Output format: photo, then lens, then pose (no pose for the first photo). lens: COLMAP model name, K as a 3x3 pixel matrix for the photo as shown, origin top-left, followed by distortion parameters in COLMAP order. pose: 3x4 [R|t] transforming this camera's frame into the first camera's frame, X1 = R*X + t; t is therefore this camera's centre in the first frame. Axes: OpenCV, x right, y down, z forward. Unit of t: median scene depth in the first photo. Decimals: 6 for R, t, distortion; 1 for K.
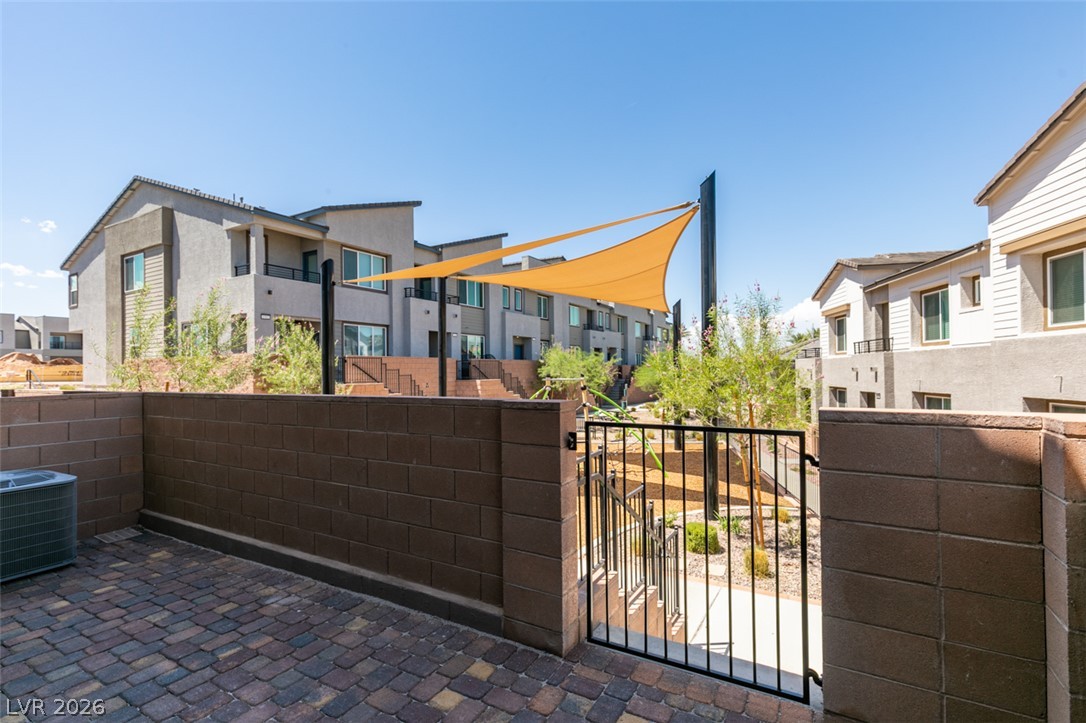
lens RADIAL K [[488.1, 0, 547.2], [0, 488.1, 364.6], [0, 0, 1]] dist [-0.001586, -0.000227]
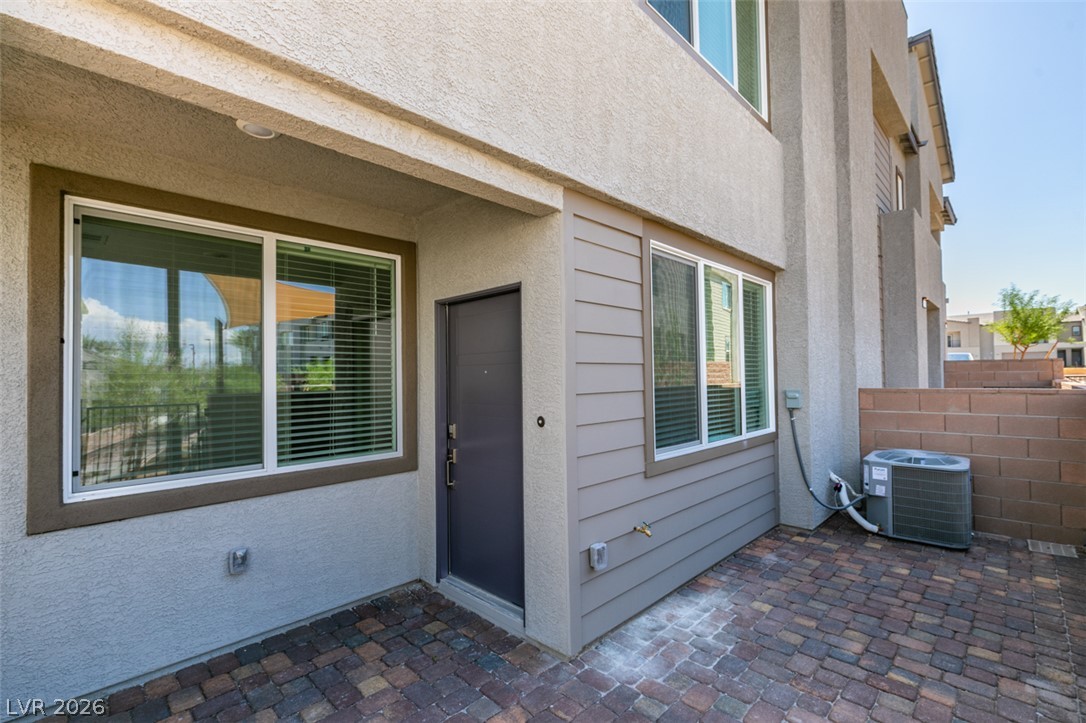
lens RADIAL K [[488.1, 0, 546.0], [0, 488.1, 364.9], [0, 0, 1]] dist [-0.001586, -0.000227]
pose [[-0.237503, -0.004028, -0.971379, 0.300047], [0.024804, 0.999640, -0.010210, -0.000656], [0.971070, -0.026519, -0.237317, 0.452777]]
